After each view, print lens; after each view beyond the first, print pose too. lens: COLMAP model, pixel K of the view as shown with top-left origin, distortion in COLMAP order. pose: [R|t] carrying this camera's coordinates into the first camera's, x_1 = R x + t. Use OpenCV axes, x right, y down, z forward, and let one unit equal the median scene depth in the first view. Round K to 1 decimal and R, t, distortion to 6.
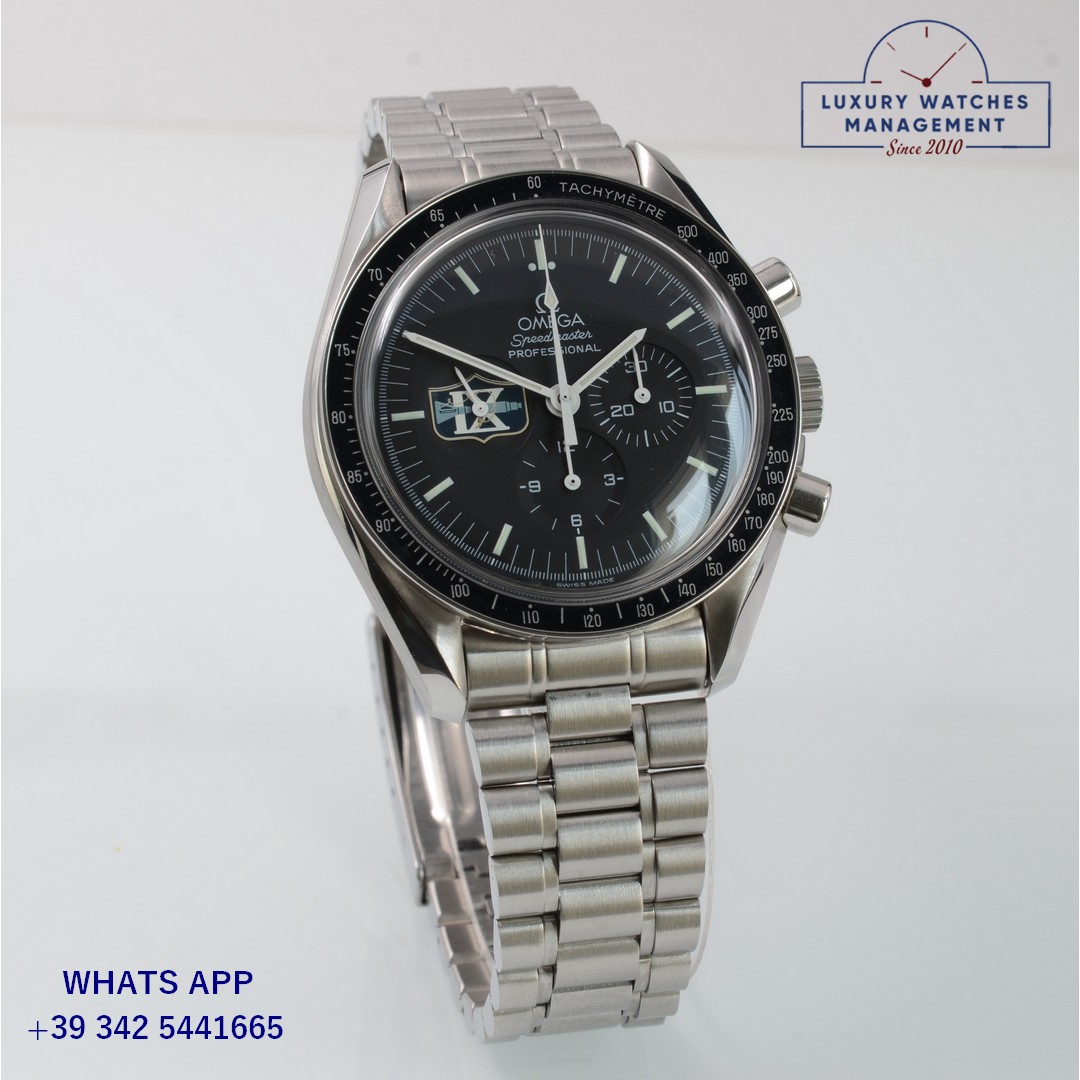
lens RADIAL K [[4563.8, 0, 630.5], [0, 4563.8, 537.2], [0, 0, 1]] dist [0.023890, 3.141678]
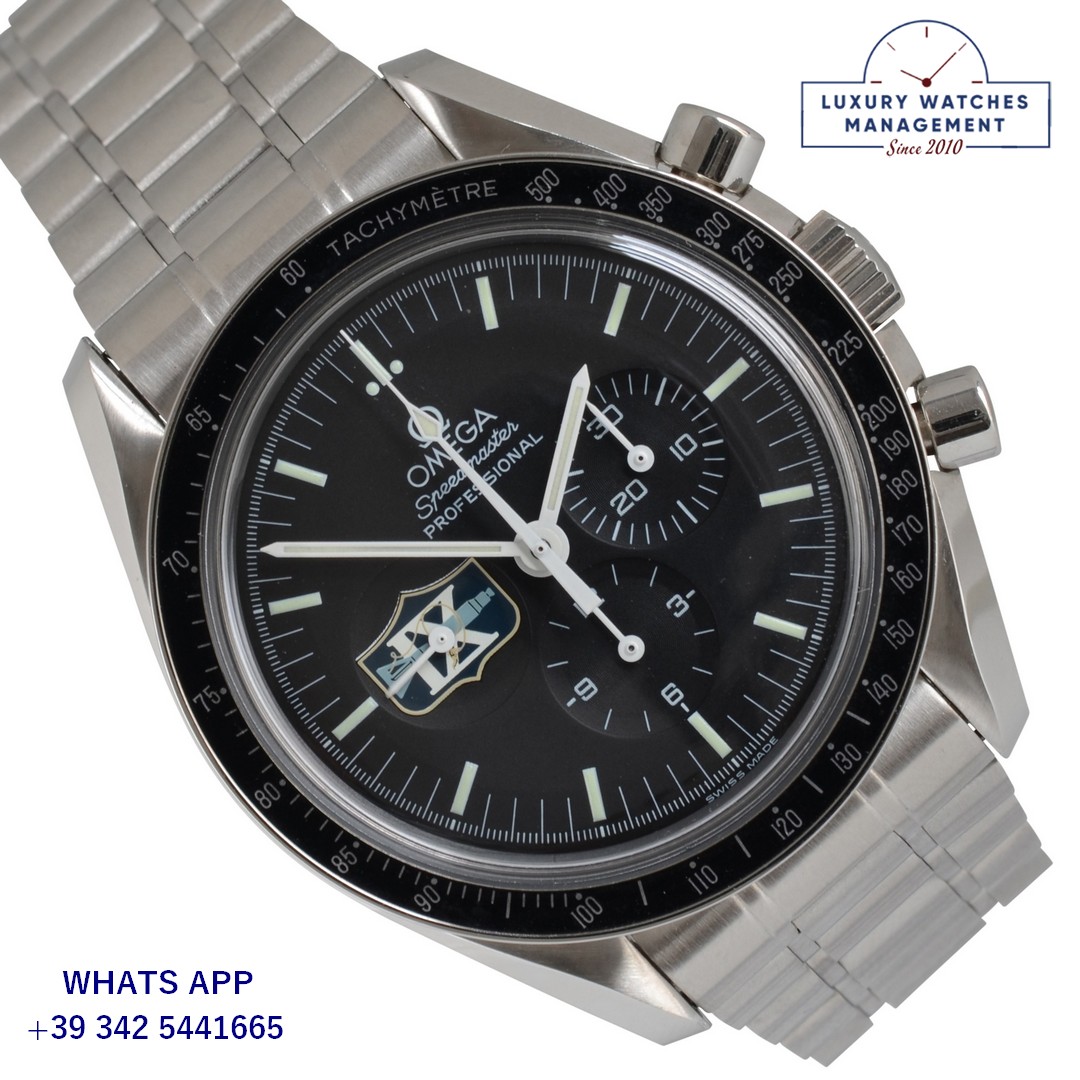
lens RADIAL K [[4563.8, 0, 630.5], [0, 4563.8, 537.2], [0, 0, 1]] dist [0.023890, 3.141678]
pose [[0.808210, -0.549228, -0.212475, 0.127130], [0.588245, 0.769878, 0.247498, -0.176991], [0.027647, -0.325018, 0.945304, 0.417120]]
